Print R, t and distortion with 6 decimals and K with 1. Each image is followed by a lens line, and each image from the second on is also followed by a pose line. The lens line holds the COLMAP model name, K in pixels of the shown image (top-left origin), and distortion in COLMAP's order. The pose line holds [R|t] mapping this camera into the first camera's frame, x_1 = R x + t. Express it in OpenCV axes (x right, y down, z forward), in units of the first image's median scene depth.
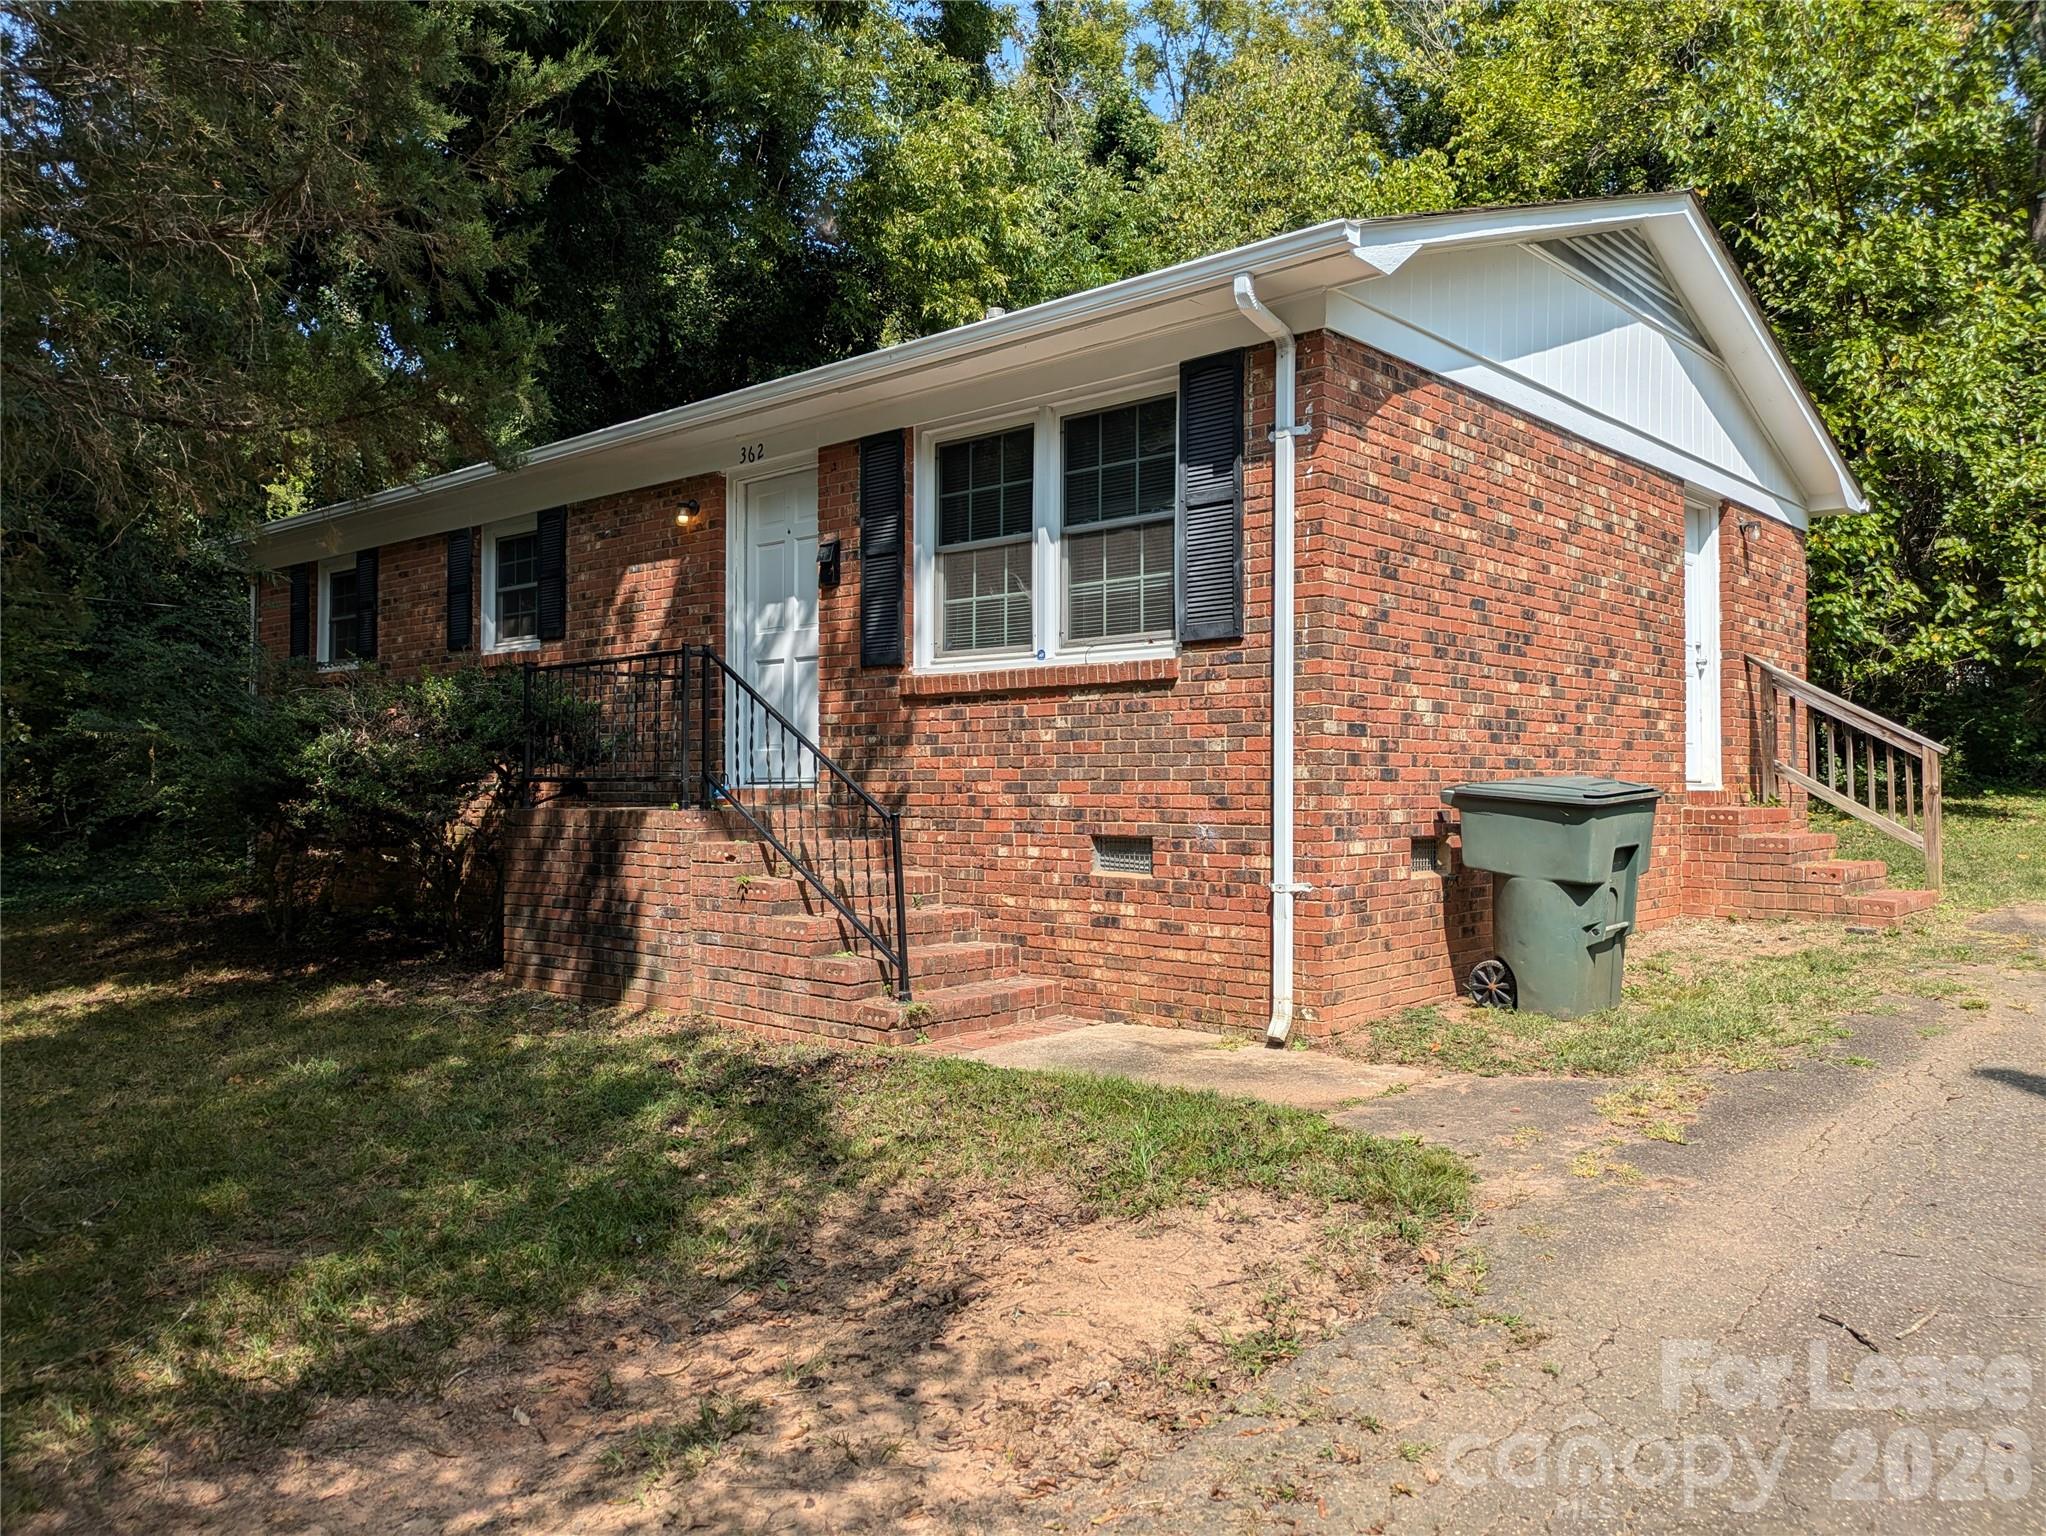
lens RADIAL K [[1500.2, 0, 1023.8], [0, 1500.2, 775.3], [0, 0, 1]] dist [0.045834, -0.041508]
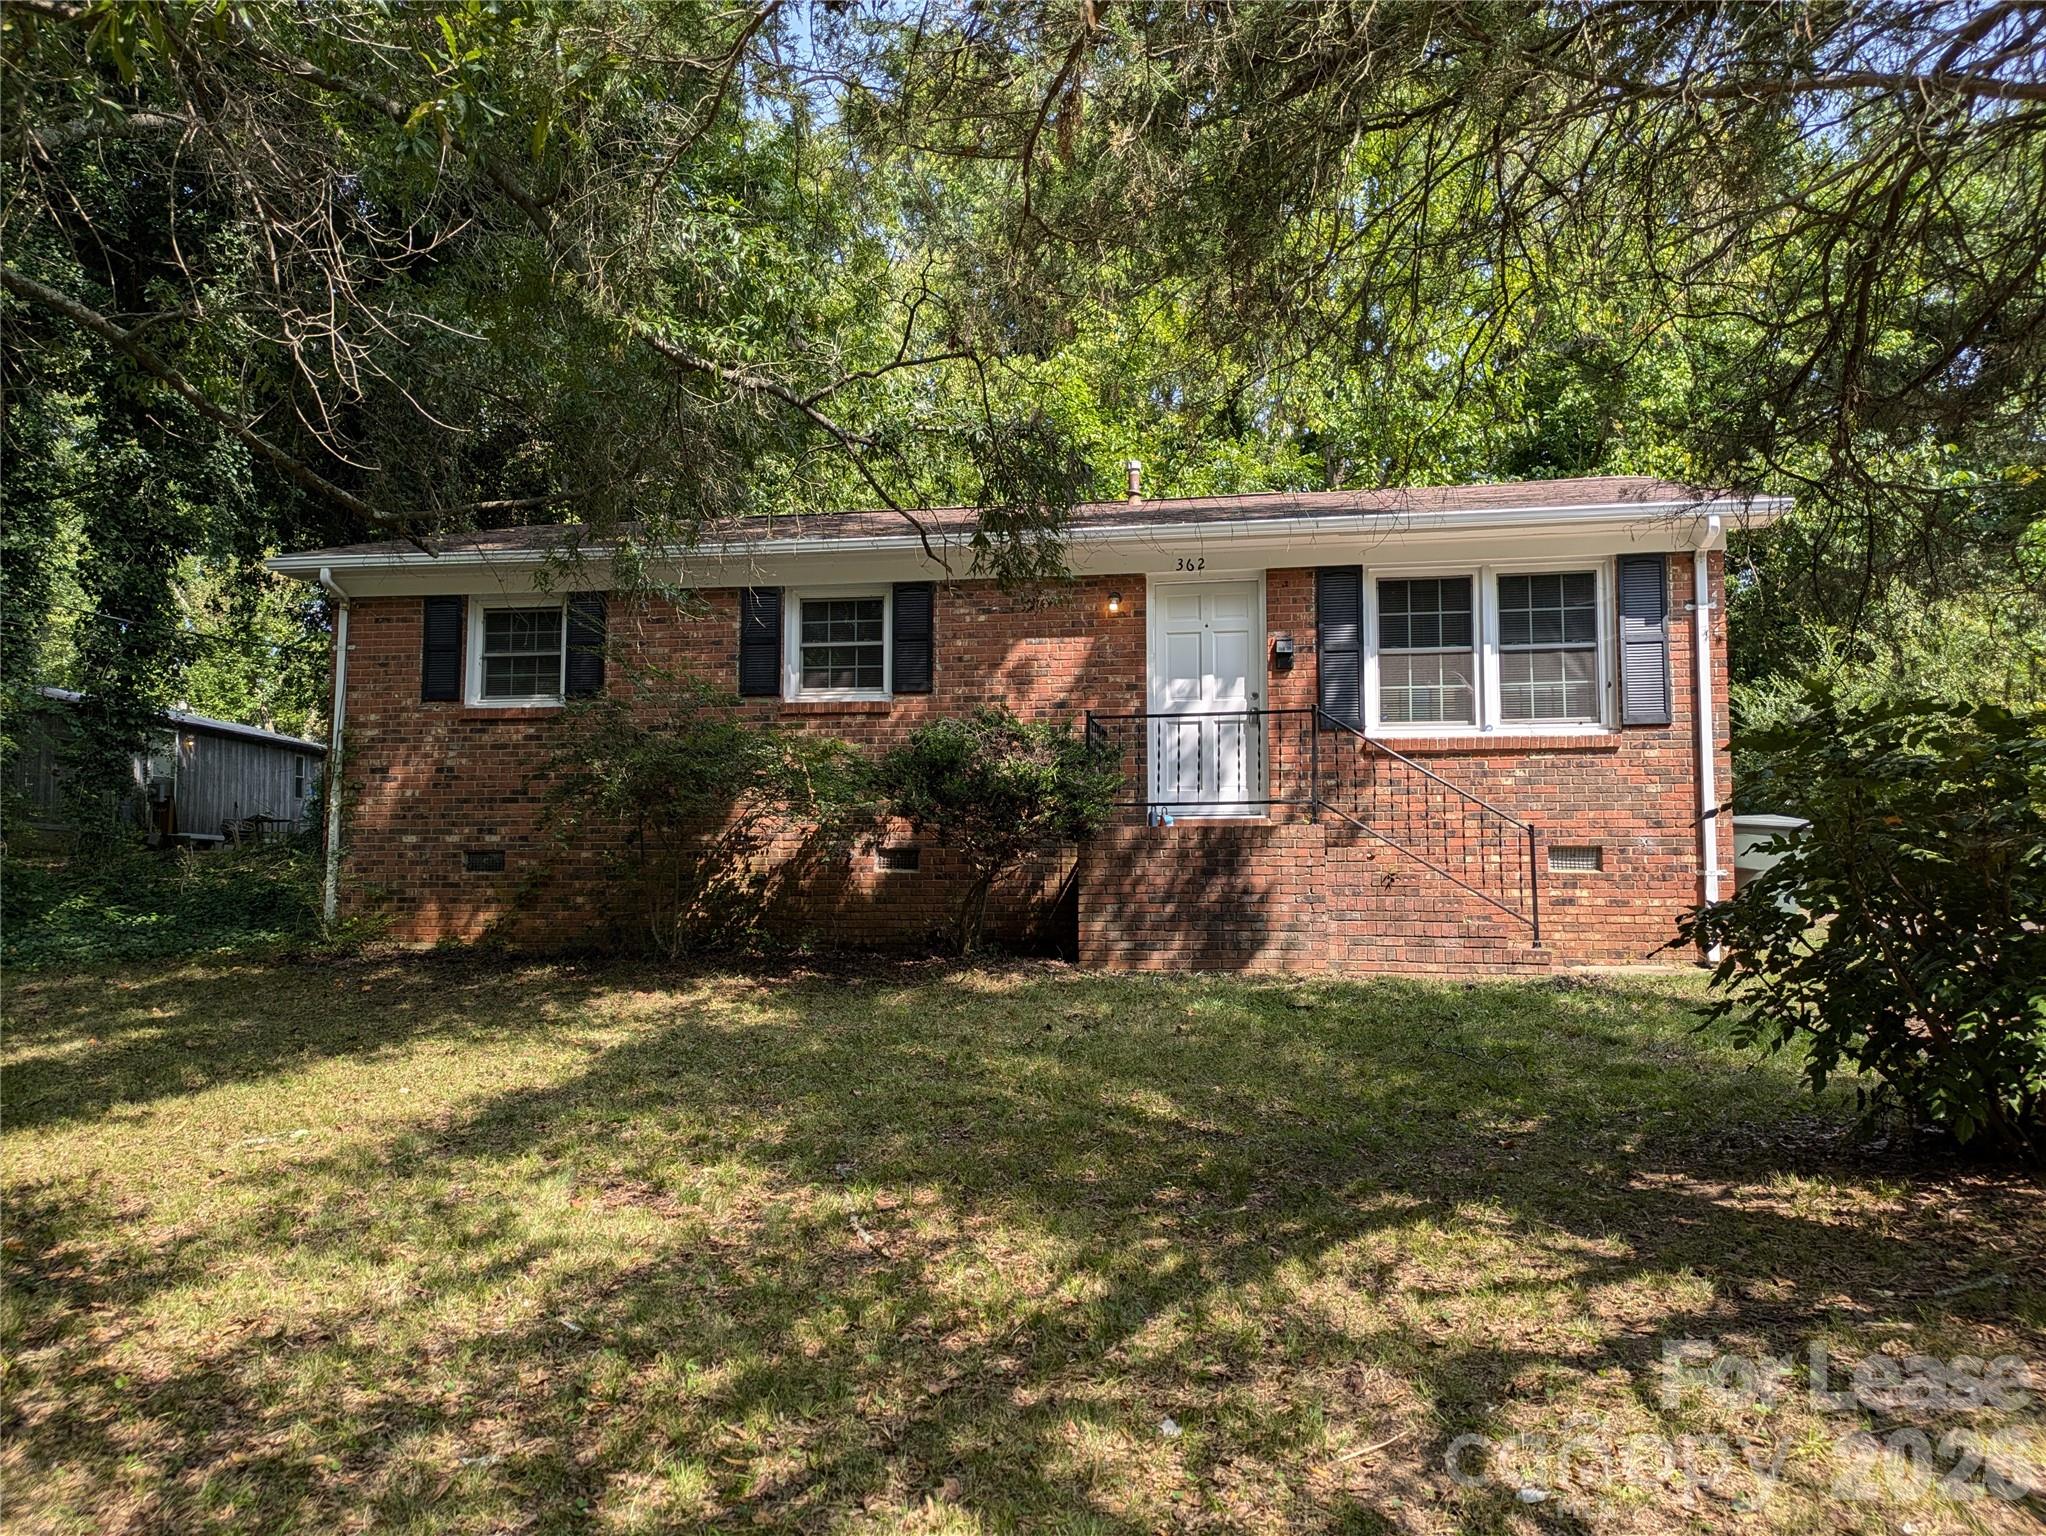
lens RADIAL K [[1500.2, 0, 1021.1], [0, 1500.2, 760.9], [0, 0, 1]] dist [0.045834, -0.041508]
pose [[0.858555, 0.047191, 0.510545, -1.141541], [-0.007199, 0.996767, -0.080029, 0.075775], [-0.512670, 0.065034, 0.856119, -0.049609]]
